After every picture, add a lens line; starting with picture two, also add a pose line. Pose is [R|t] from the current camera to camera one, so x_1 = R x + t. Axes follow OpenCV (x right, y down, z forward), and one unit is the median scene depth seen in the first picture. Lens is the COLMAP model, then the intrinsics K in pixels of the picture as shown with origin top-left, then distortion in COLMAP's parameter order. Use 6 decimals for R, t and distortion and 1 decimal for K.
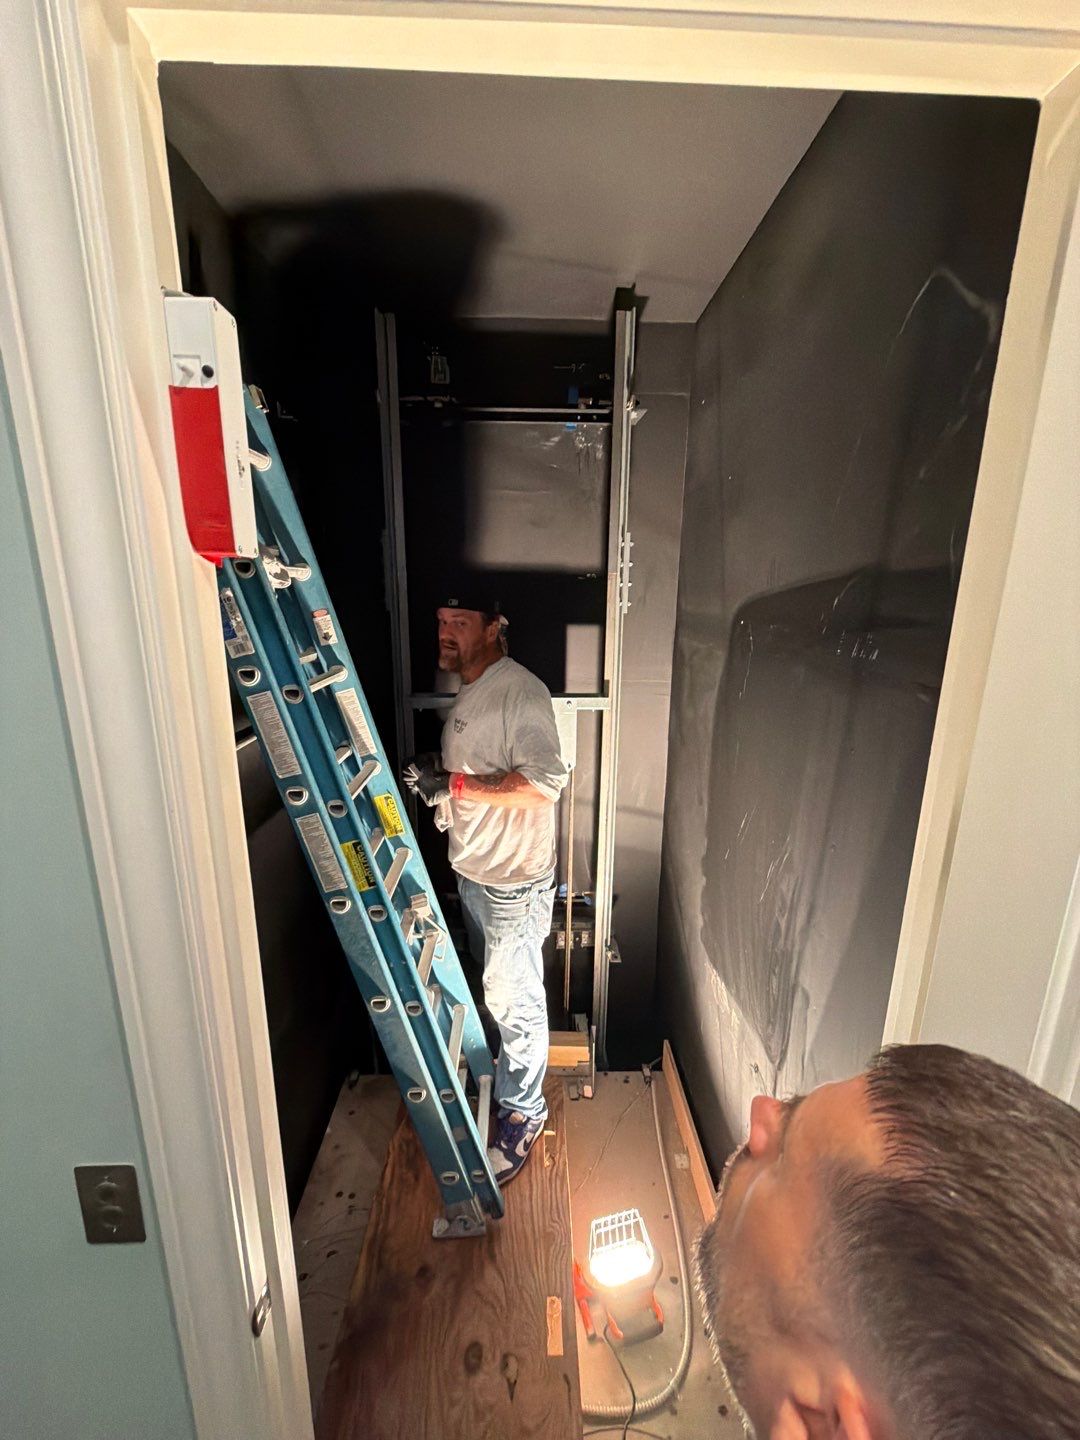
lens RADIAL K [[572.7, 0, 541.4], [0, 572.7, 718.6], [0, 0, 1]] dist [-0.000085, 0.000482]
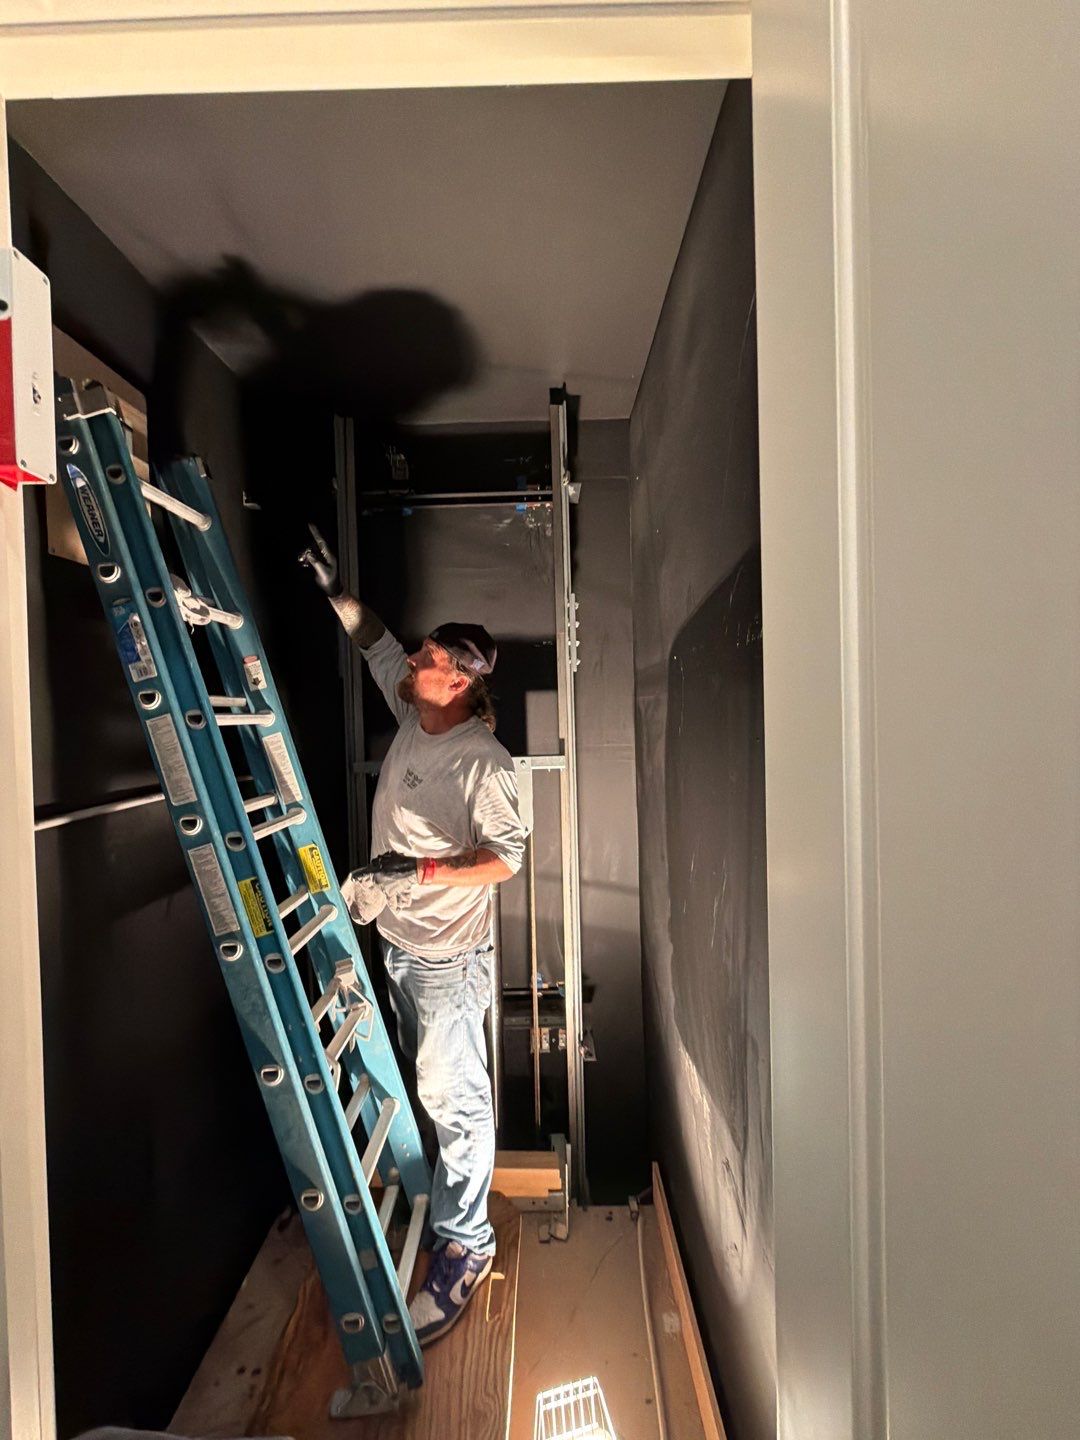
lens RADIAL K [[572.7, 0, 541.4], [0, 572.7, 718.6], [0, 0, 1]] dist [-0.000085, 0.000482]
pose [[0.998843, -0.036894, -0.030854, 0.137651], [0.029549, 0.976917, -0.211567, 0.130838], [0.037948, 0.210410, 0.976876, 0.040926]]
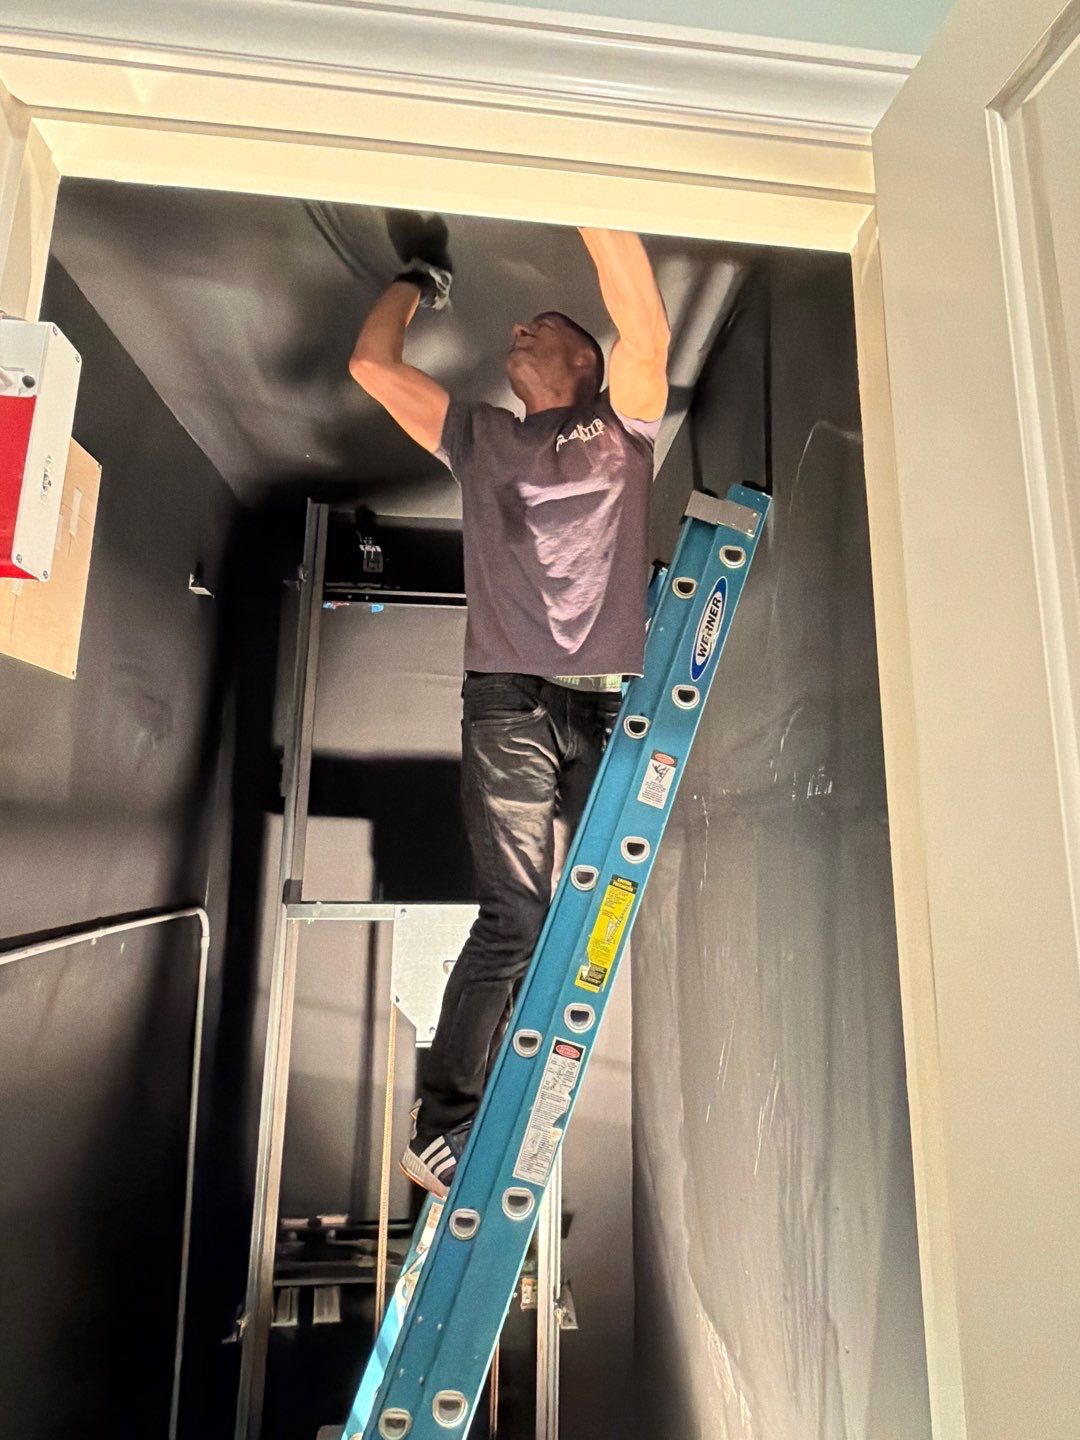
lens RADIAL K [[664.3, 0, 542.8], [0, 664.3, 719.5], [0, 0, 1]] dist [0.001694, 0.000455]
pose [[0.998072, 0.015416, 0.060123, 0.058622], [0.008702, 0.924345, -0.381458, 0.096985], [-0.061455, 0.381245, 0.922429, 0.049696]]
